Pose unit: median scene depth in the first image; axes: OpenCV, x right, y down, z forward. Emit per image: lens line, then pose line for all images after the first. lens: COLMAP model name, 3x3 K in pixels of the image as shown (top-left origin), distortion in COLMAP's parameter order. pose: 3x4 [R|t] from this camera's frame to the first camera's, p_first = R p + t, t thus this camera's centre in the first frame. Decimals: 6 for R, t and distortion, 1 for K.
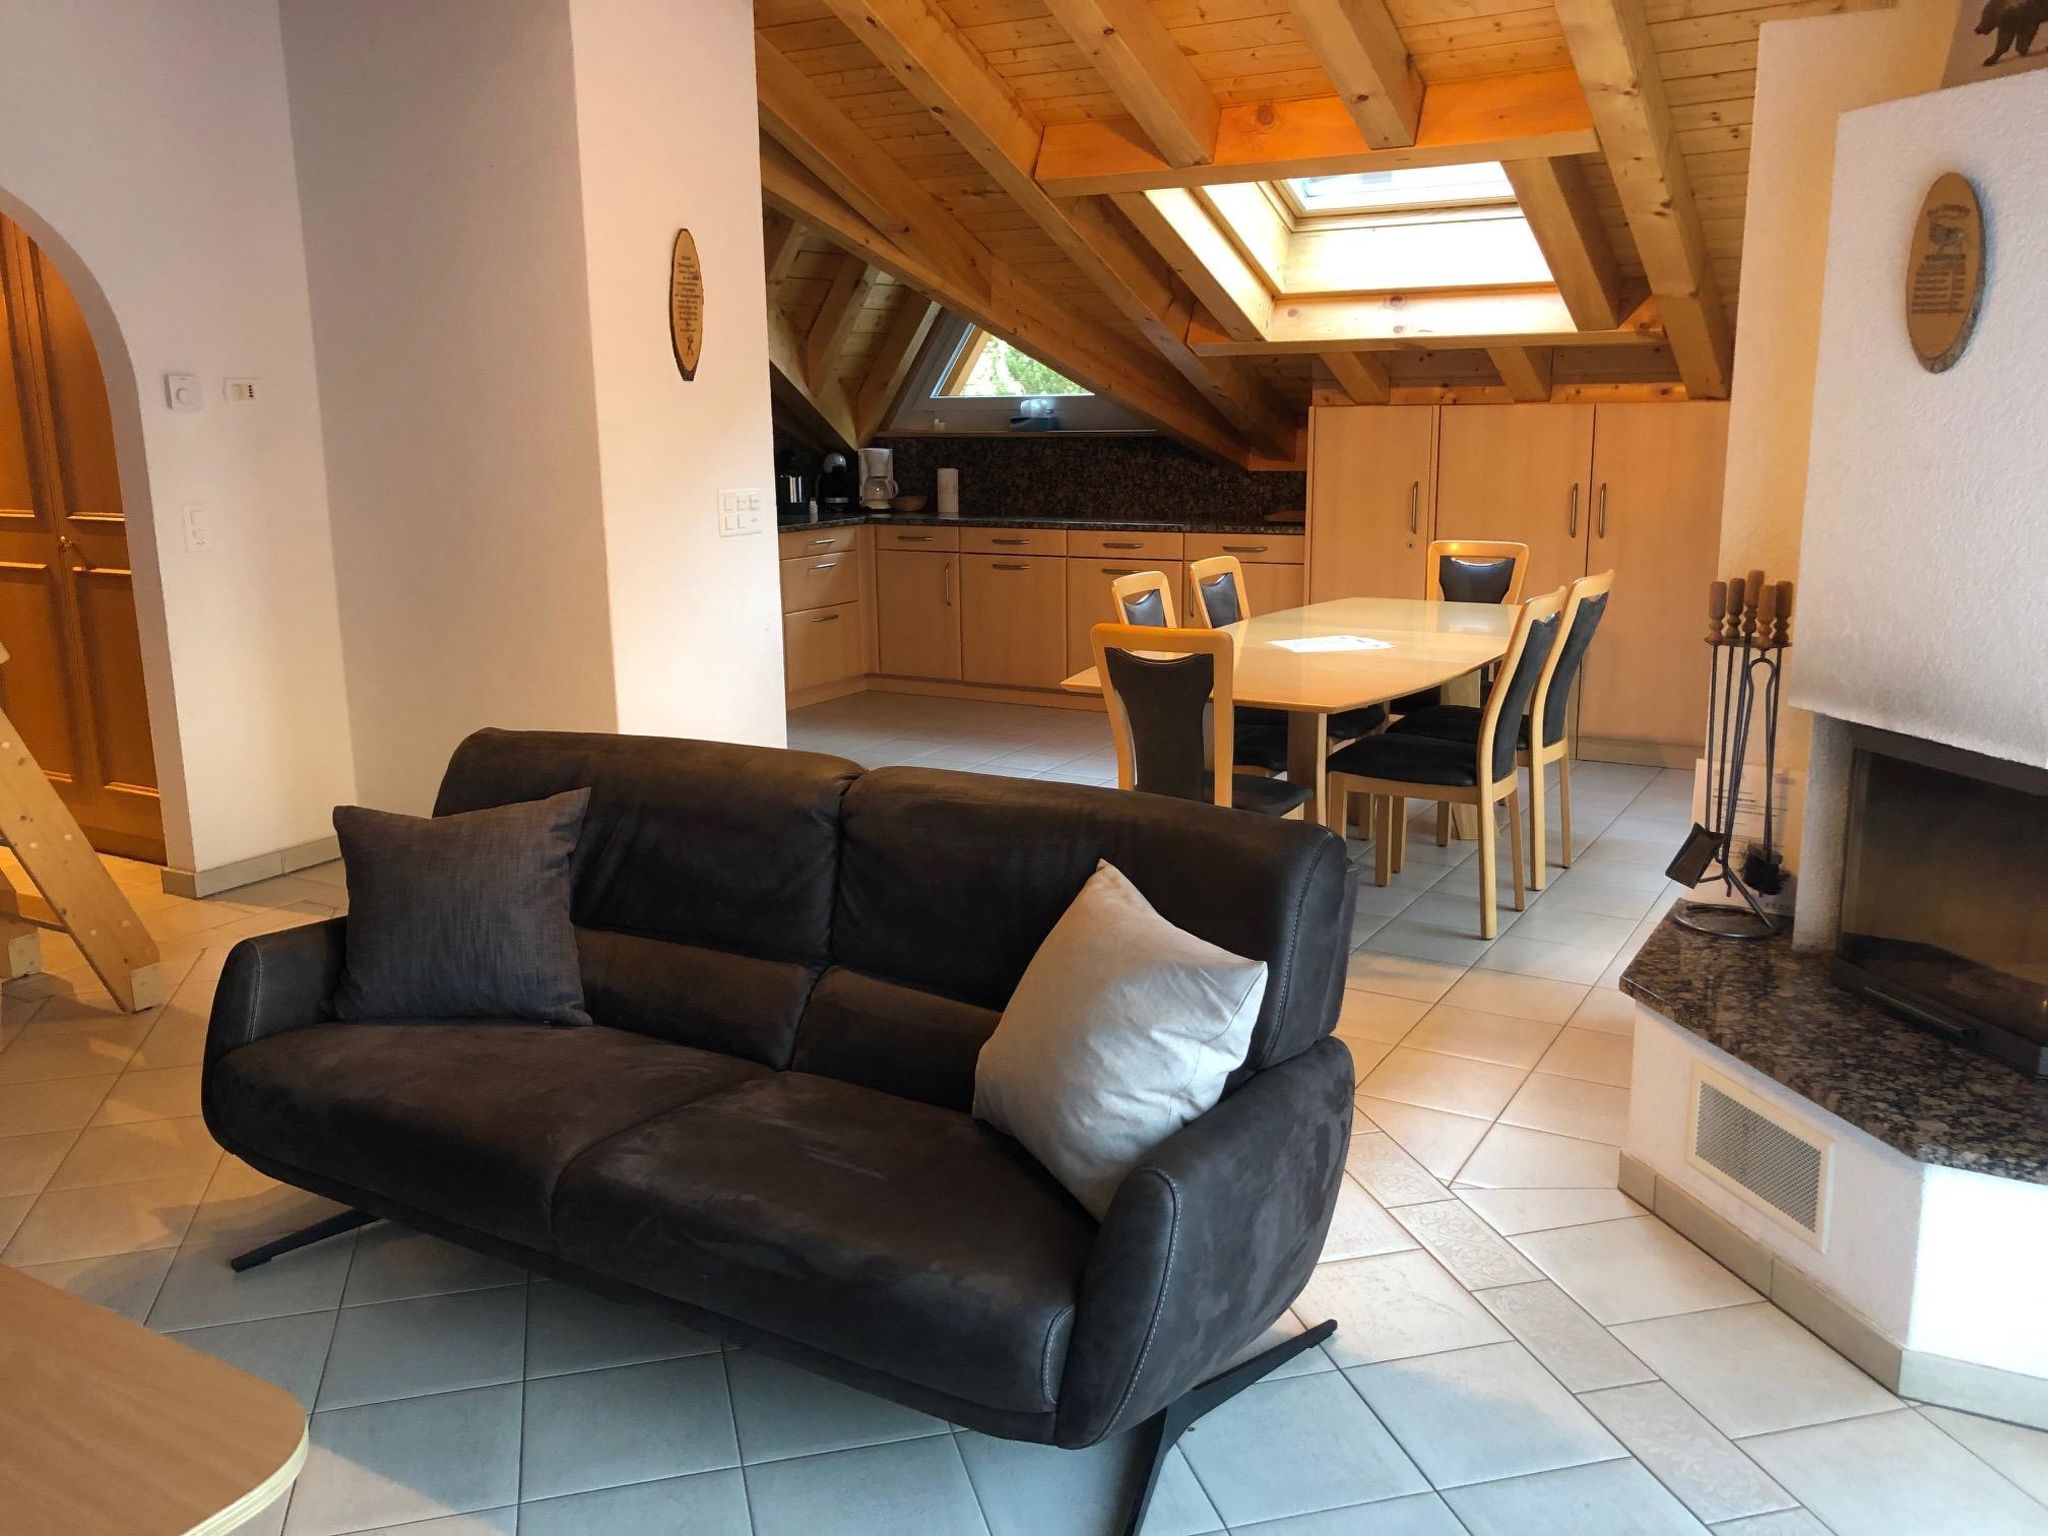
lens RADIAL K [[1671.8, 0, 1004.7], [0, 1671.8, 764.4], [0, 0, 1]] dist [0.032132, -0.045914]
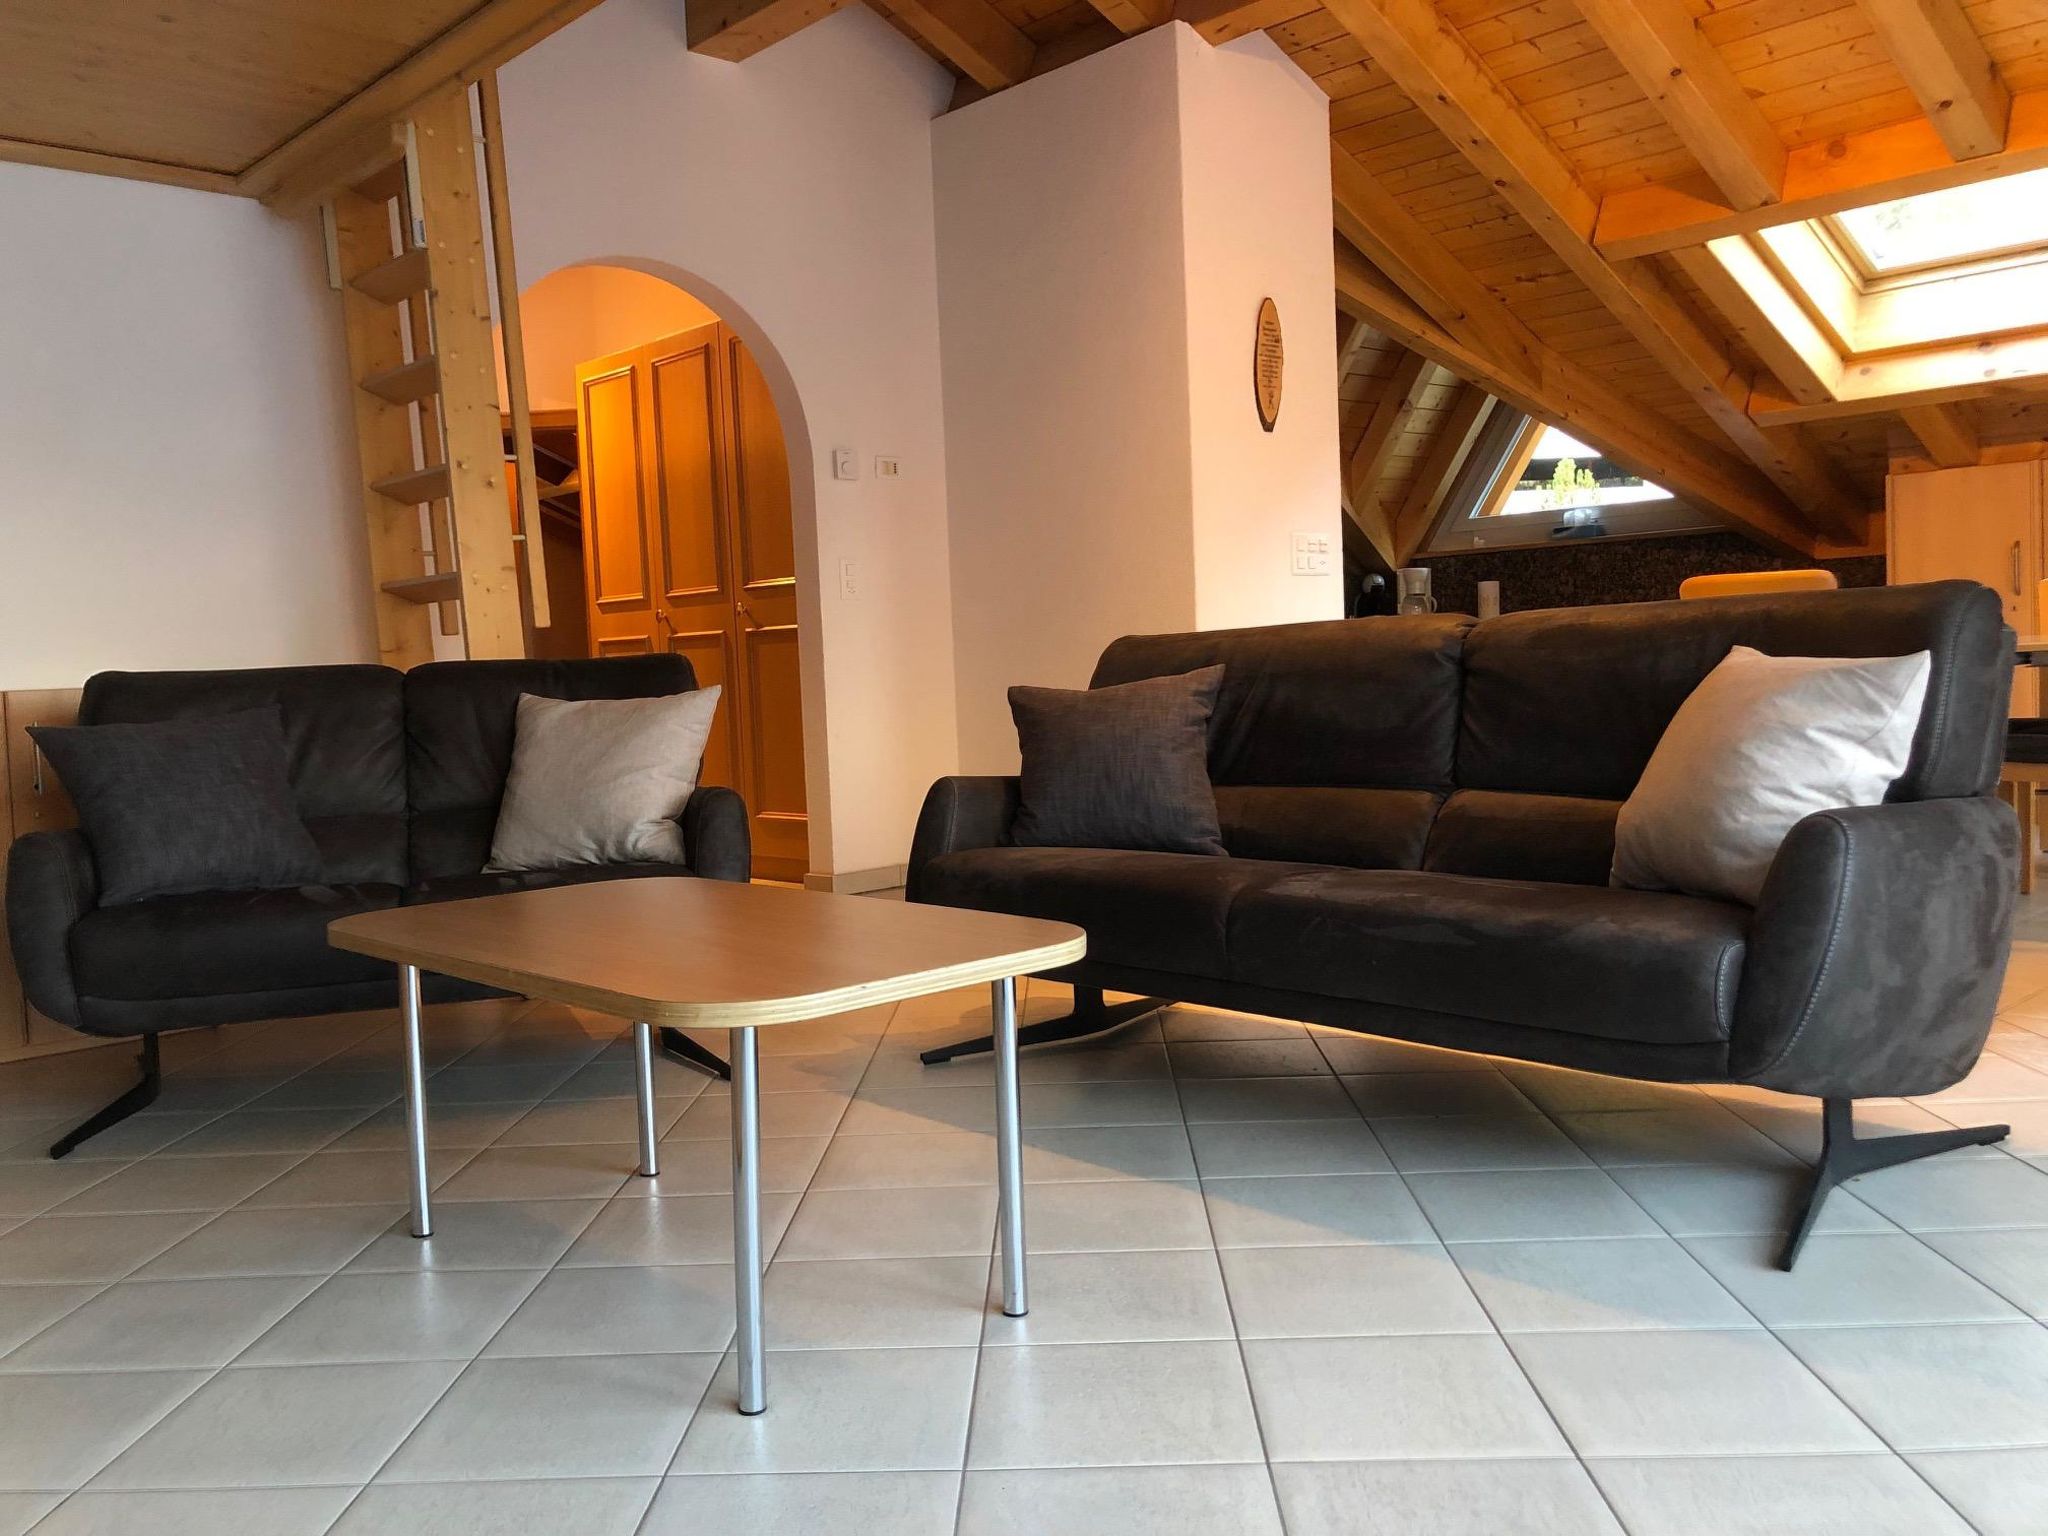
lens RADIAL K [[1671.8, 0, 1004.7], [0, 1671.8, 764.4], [0, 0, 1]] dist [0.032132, -0.045914]
pose [[0.957483, -0.009262, -0.288341, -0.039853], [-0.032129, 0.989843, -0.138485, 0.149337], [0.286695, 0.141862, 0.947460, -0.064347]]
